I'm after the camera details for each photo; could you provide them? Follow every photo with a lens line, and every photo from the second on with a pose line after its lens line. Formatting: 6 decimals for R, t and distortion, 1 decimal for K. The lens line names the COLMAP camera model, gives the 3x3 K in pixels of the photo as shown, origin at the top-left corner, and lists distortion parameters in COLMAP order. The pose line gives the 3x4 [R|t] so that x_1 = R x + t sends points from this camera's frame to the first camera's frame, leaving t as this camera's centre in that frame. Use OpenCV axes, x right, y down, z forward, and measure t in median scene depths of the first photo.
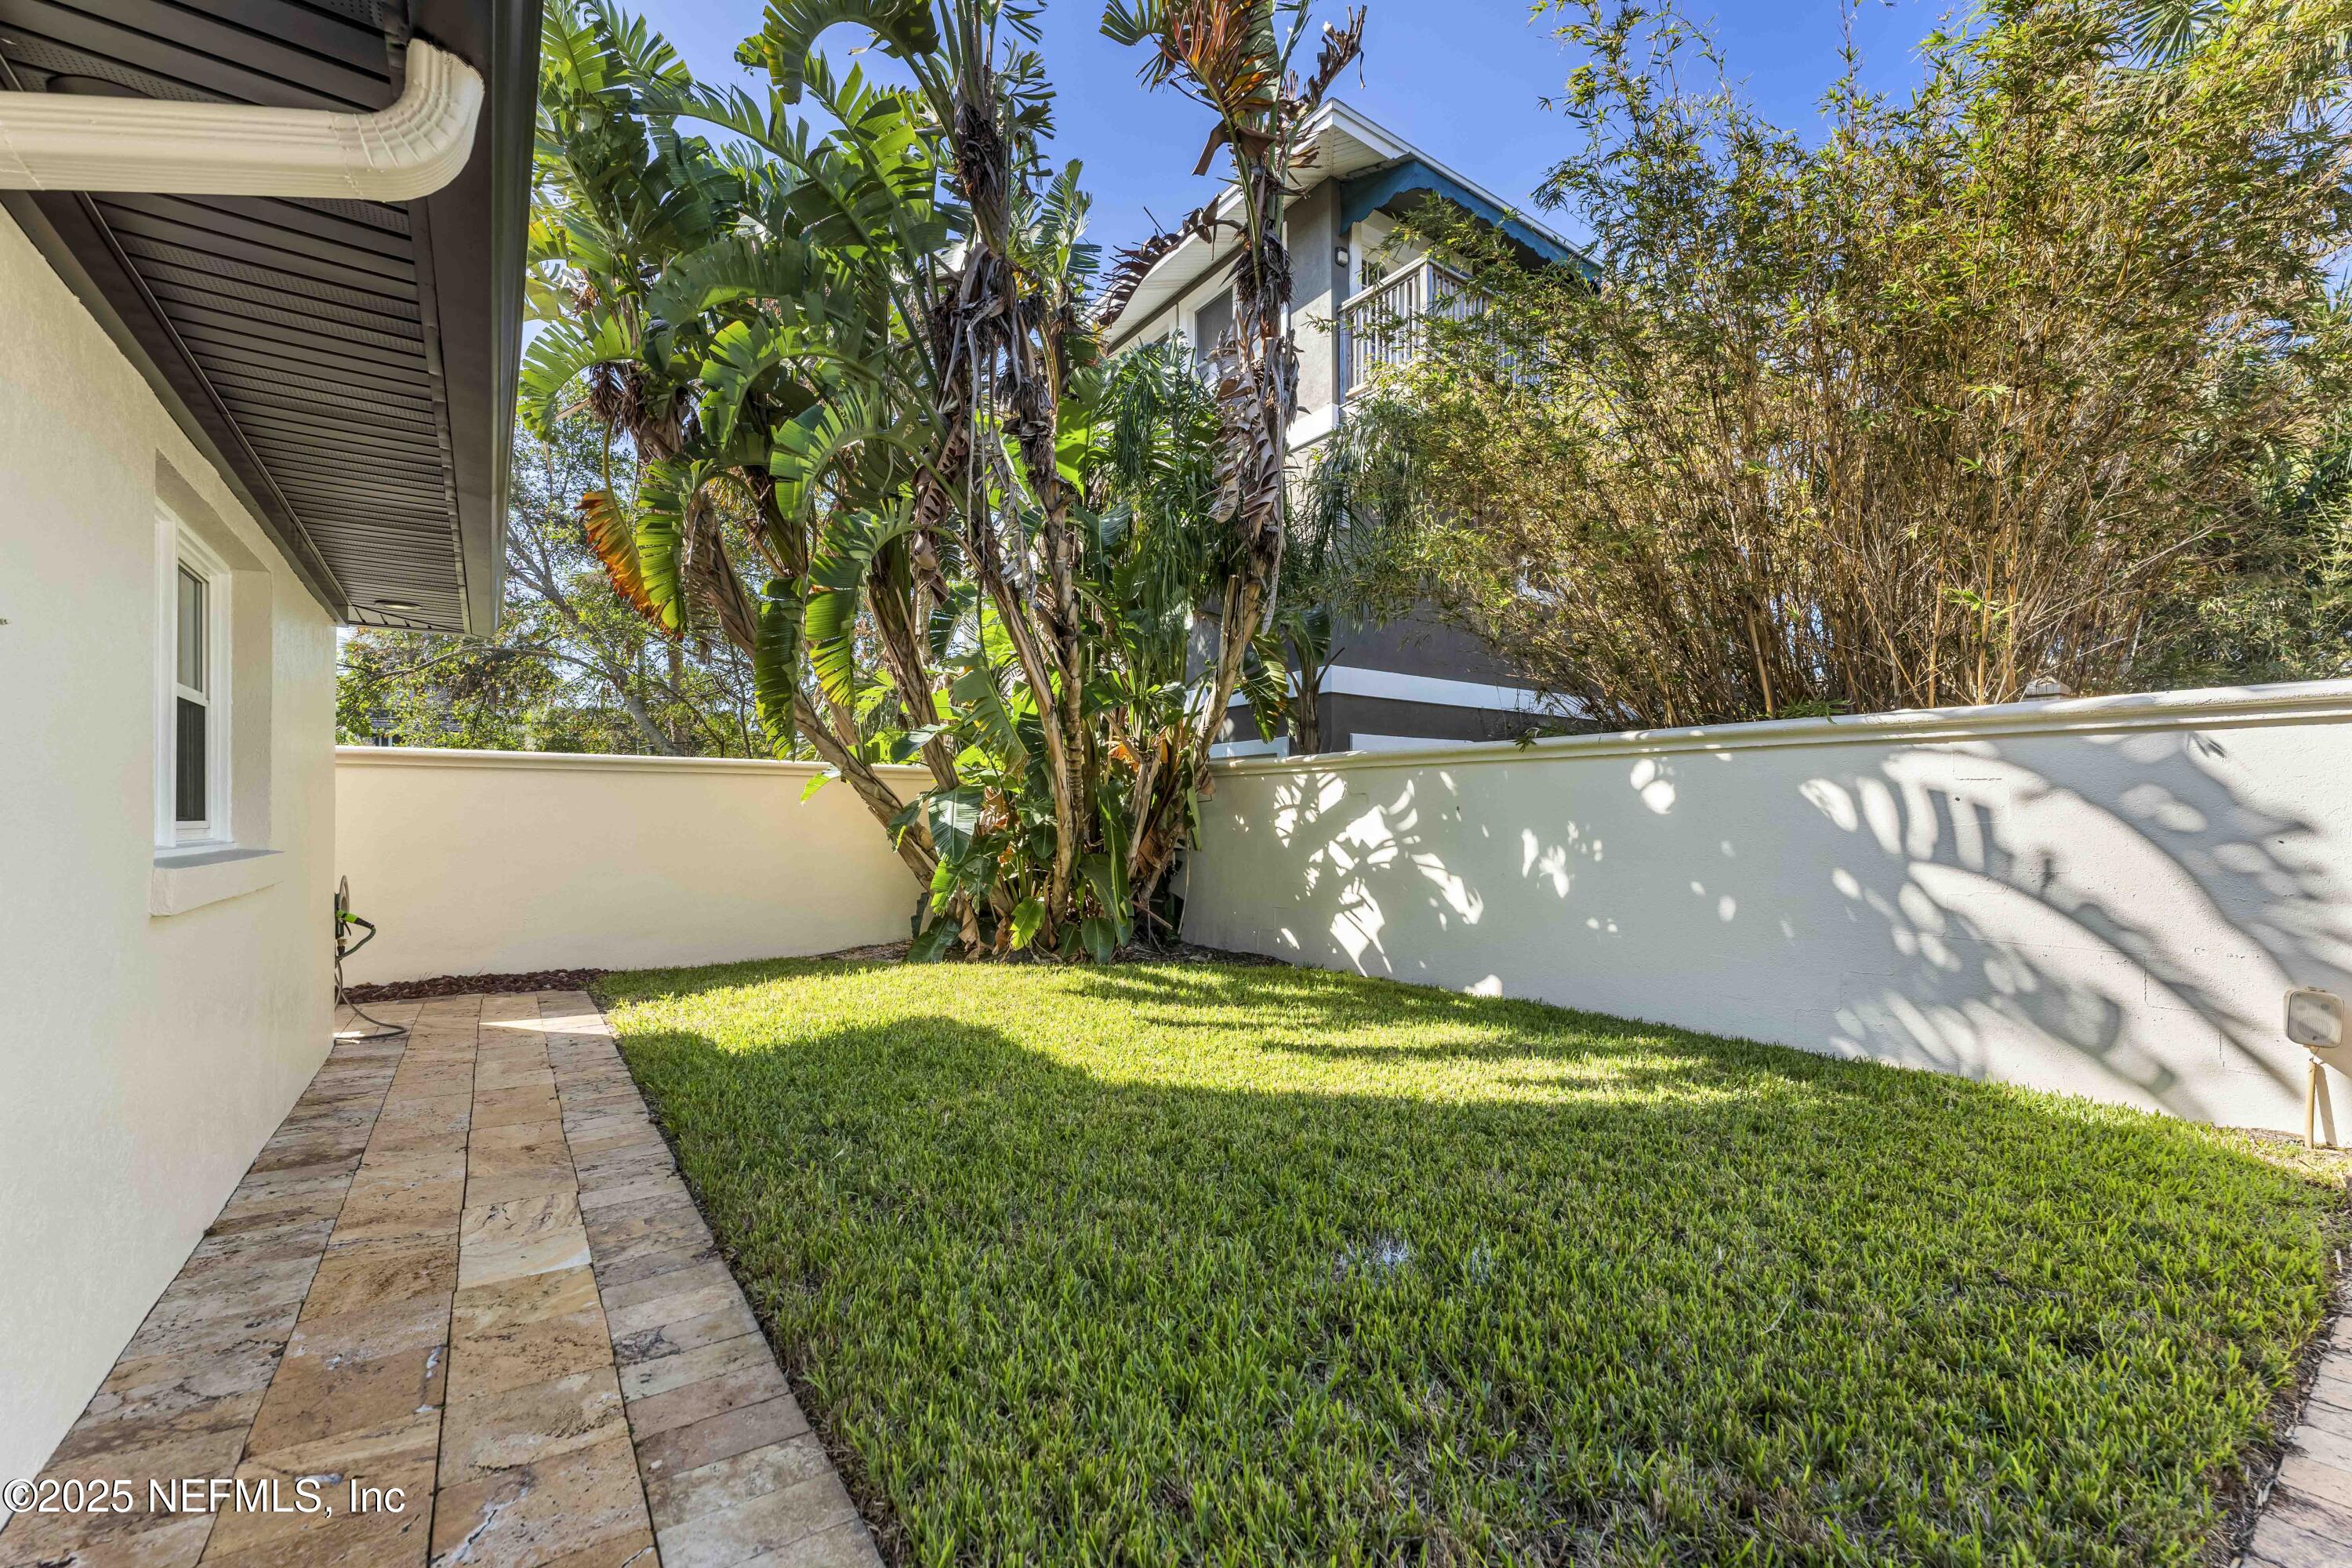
lens RADIAL K [[955.0, 0, 1187.5], [0, 955.0, 807.5], [0, 0, 1]] dist [-0.003700, -0.000073]
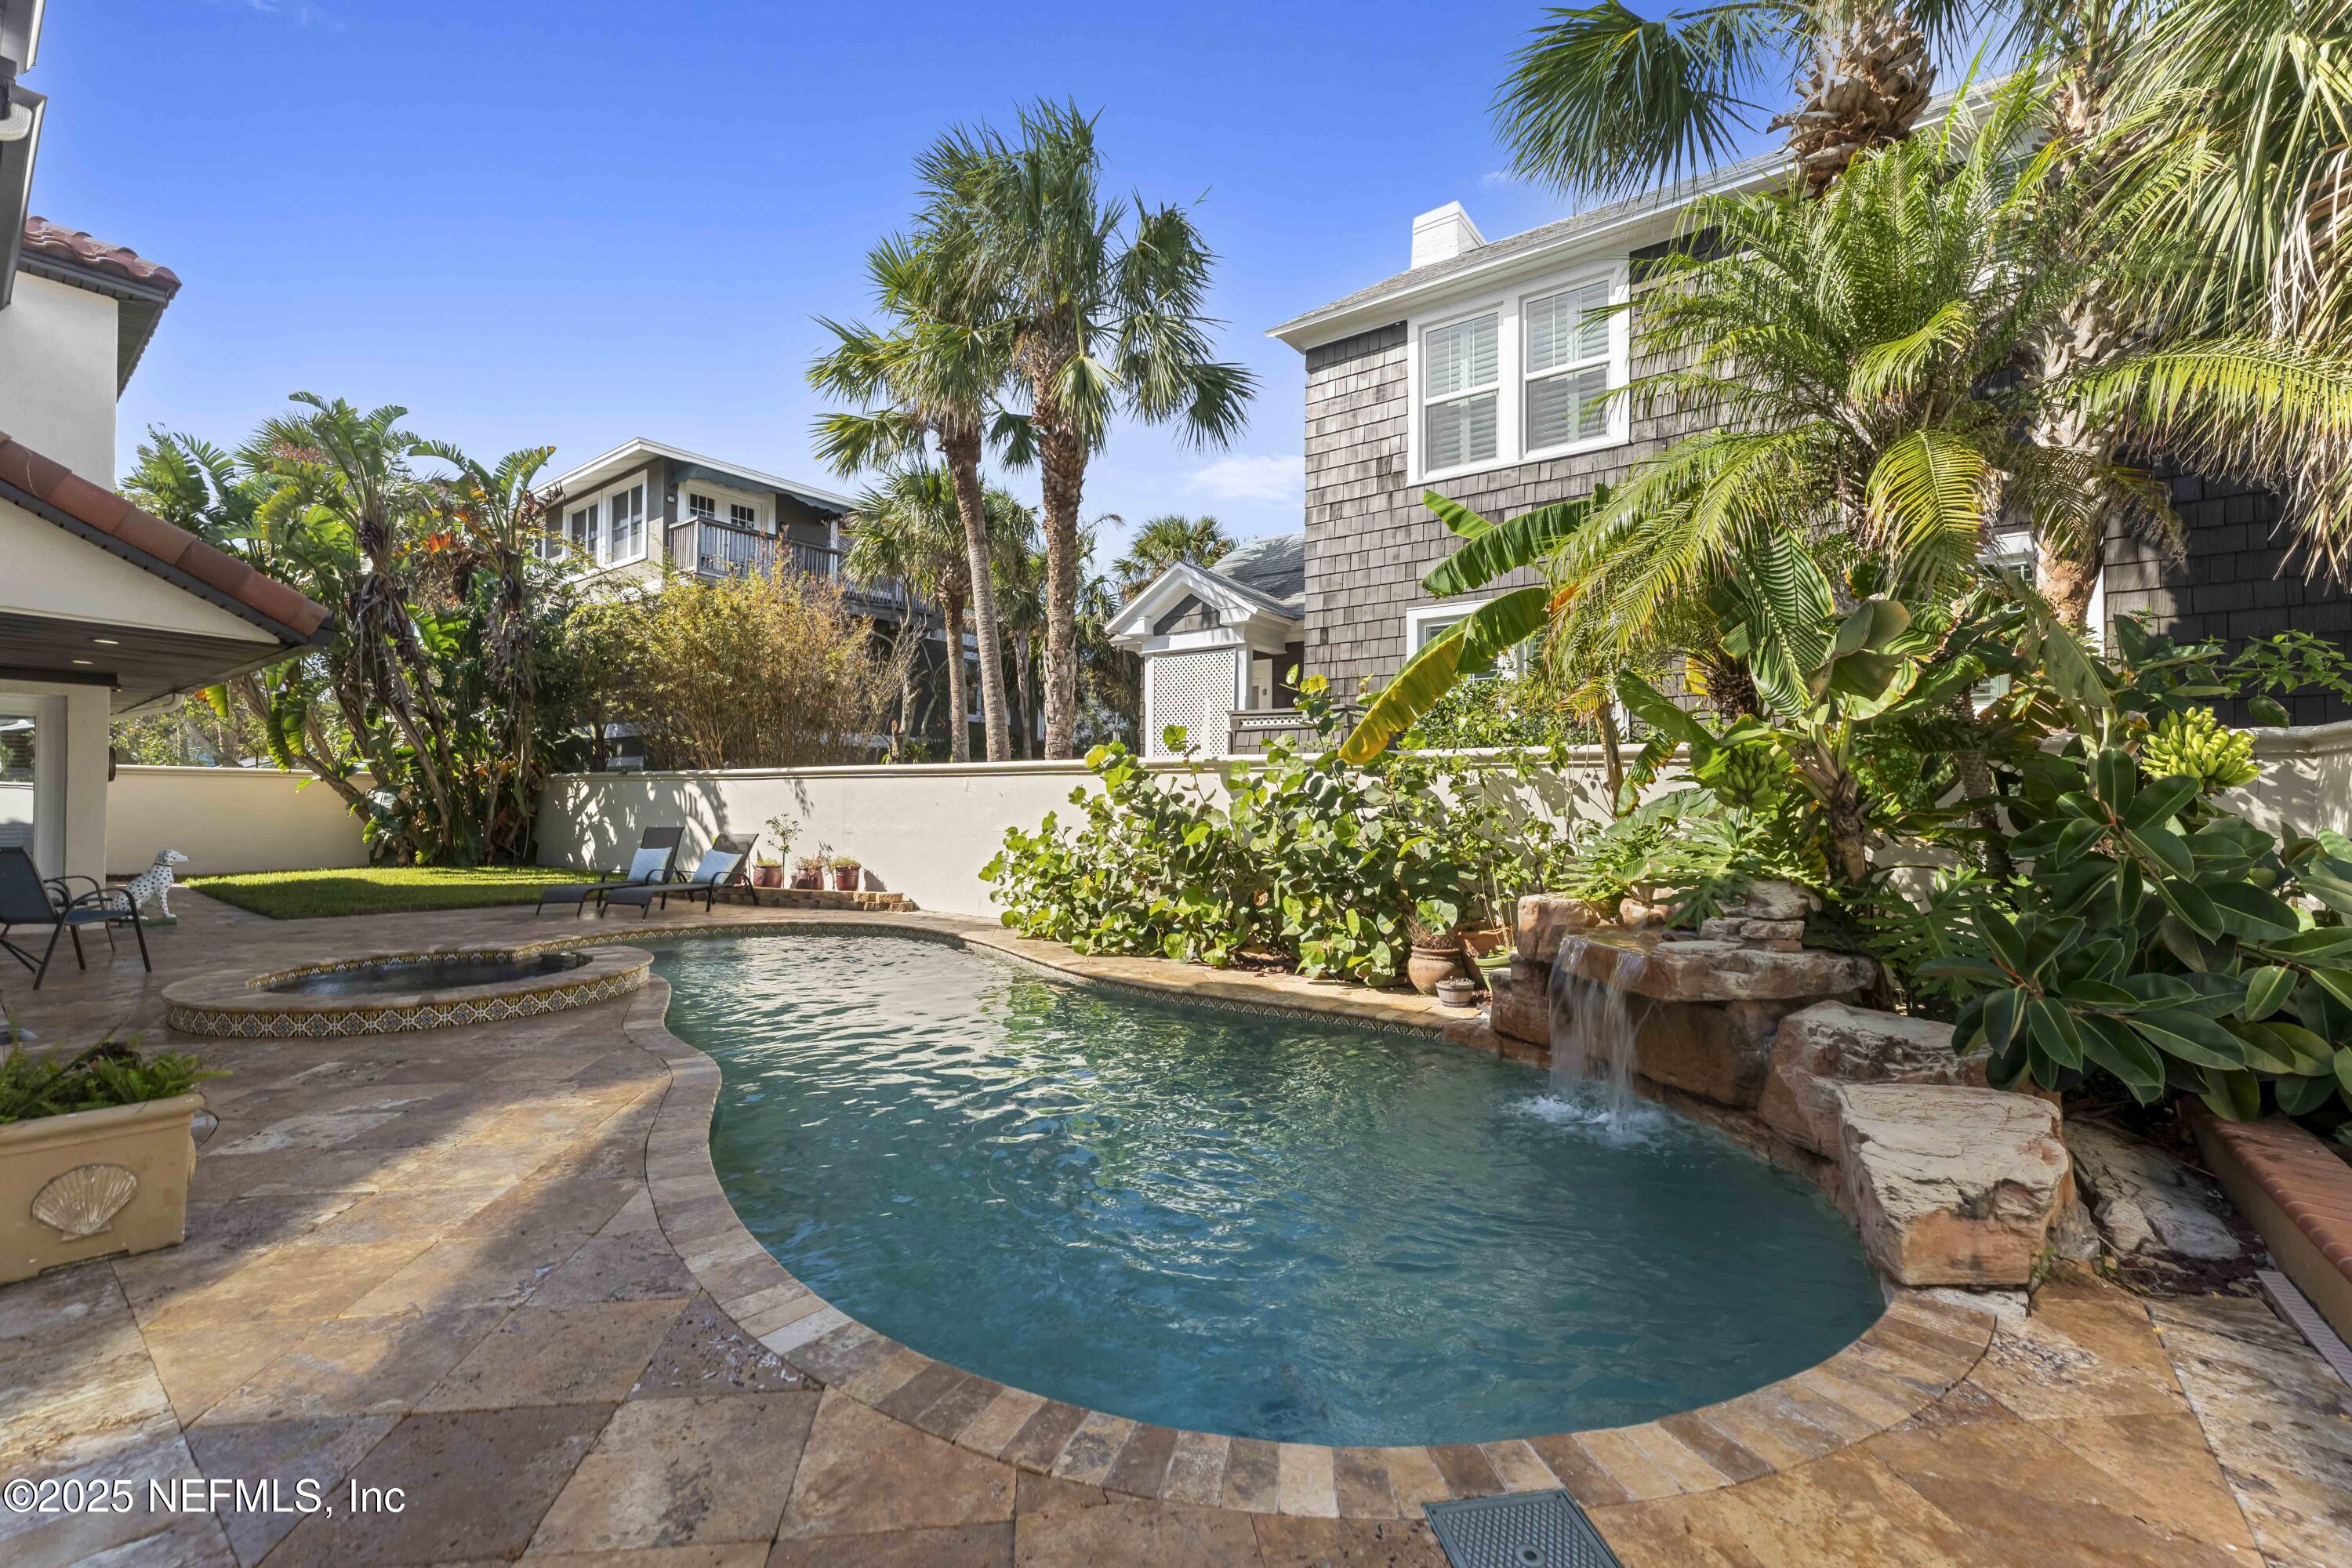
lens RADIAL K [[955.0, 0, 1161.2], [0, 955.0, 787.2], [0, 0, 1]] dist [-0.003700, -0.000073]
pose [[0.959118, 0.016269, 0.282540, 0.816322], [-0.015905, 0.999867, -0.003583, -0.037857], [-0.282561, -0.001057, 0.959249, -1.525471]]
